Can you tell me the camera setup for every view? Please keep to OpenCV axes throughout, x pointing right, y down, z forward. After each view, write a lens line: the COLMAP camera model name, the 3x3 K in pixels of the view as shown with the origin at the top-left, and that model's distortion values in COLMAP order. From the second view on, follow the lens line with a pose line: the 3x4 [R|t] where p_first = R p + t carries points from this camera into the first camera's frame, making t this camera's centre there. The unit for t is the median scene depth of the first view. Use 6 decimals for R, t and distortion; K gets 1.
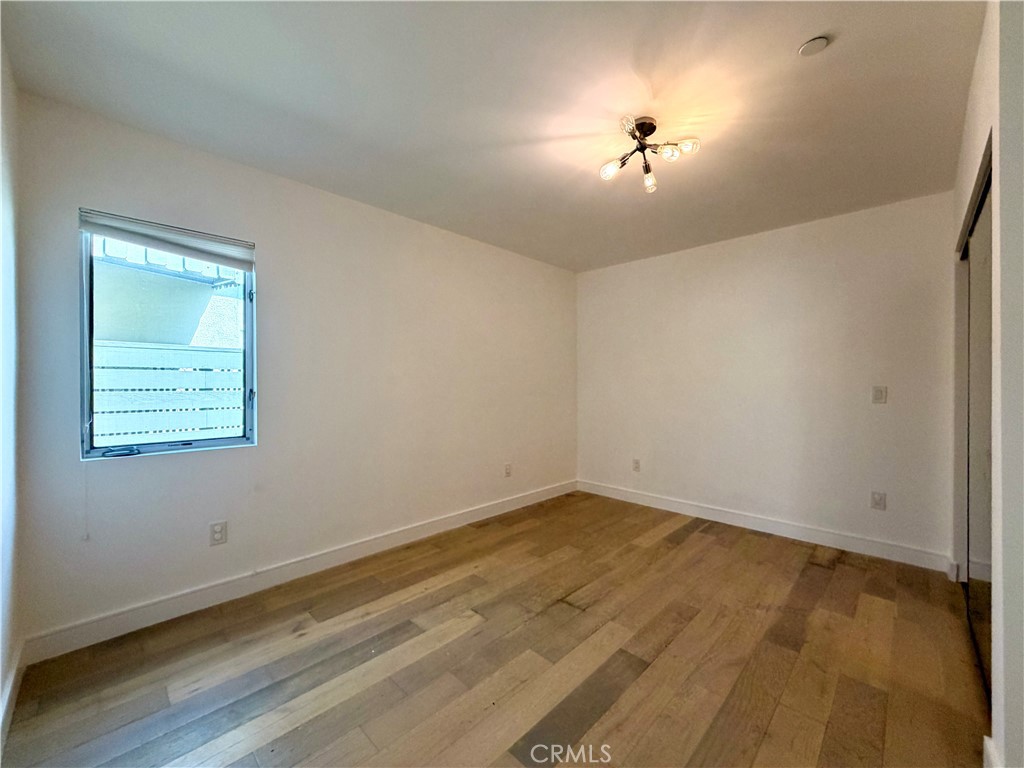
lens RADIAL K [[410.2, 0, 514.6], [0, 410.2, 382.9], [0, 0, 1]] dist [-0.000065, 0.000225]
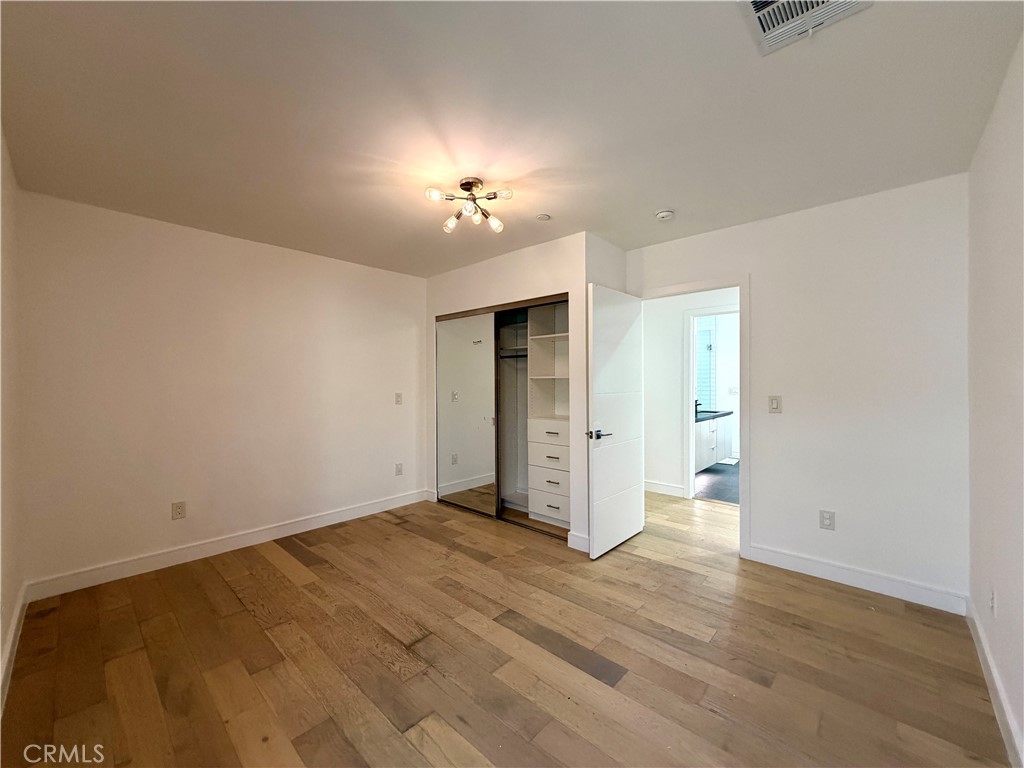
lens RADIAL K [[410.2, 0, 514.2], [0, 410.2, 382.6], [0, 0, 1]] dist [-0.000065, 0.000225]
pose [[-0.027615, -0.004485, 0.999609, -0.618760], [0.002334, 0.999987, 0.004551, -0.029079], [-0.999616, 0.002459, -0.027604, 0.647595]]
